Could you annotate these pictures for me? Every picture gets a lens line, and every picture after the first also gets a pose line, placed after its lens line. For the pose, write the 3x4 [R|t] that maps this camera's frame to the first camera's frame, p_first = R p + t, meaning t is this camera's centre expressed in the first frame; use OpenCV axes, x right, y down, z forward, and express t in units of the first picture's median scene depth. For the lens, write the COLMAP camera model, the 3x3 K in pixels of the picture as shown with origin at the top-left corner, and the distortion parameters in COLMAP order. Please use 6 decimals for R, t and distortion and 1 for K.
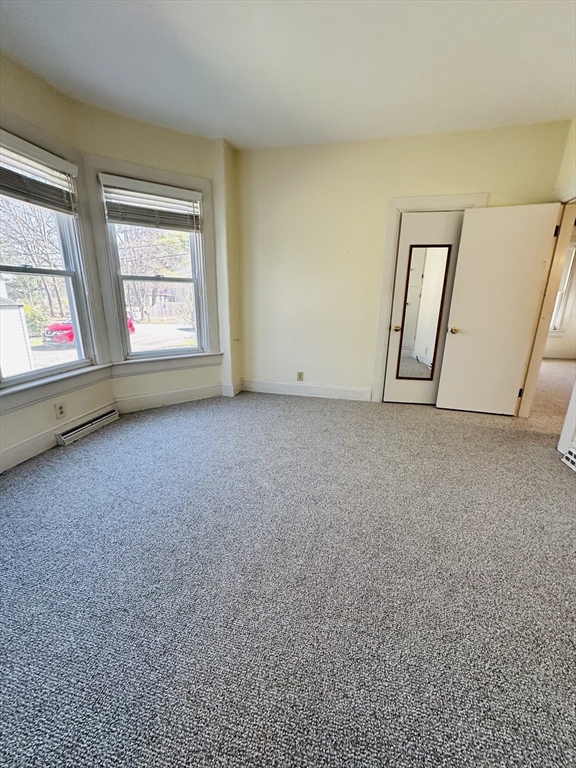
lens RADIAL K [[306.0, 0, 288.9], [0, 306.0, 383.4], [0, 0, 1]] dist [0.001527, 0.000255]
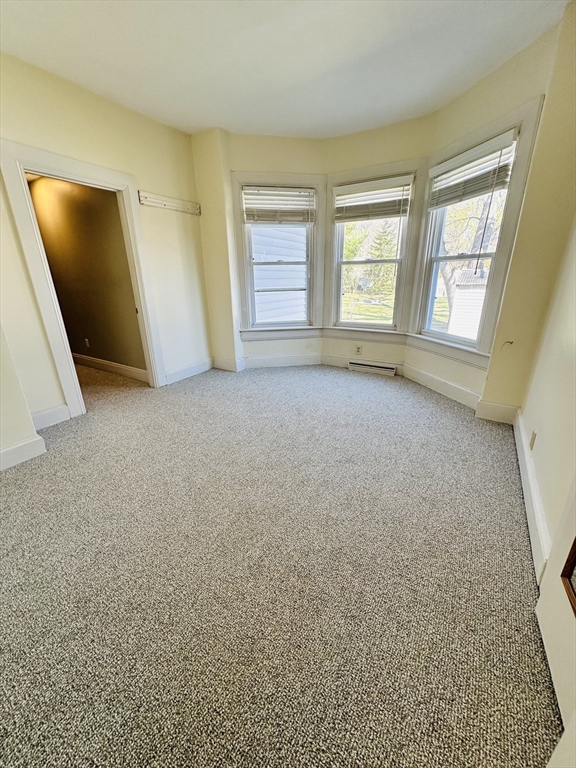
lens RADIAL K [[306.0, 0, 288.9], [0, 306.0, 383.4], [0, 0, 1]] dist [0.001527, 0.000255]
pose [[-0.319287, 0.305737, -0.896984, 0.792104], [-0.259208, 0.882256, 0.392984, -0.267566], [0.911519, 0.357980, -0.202443, 0.972471]]
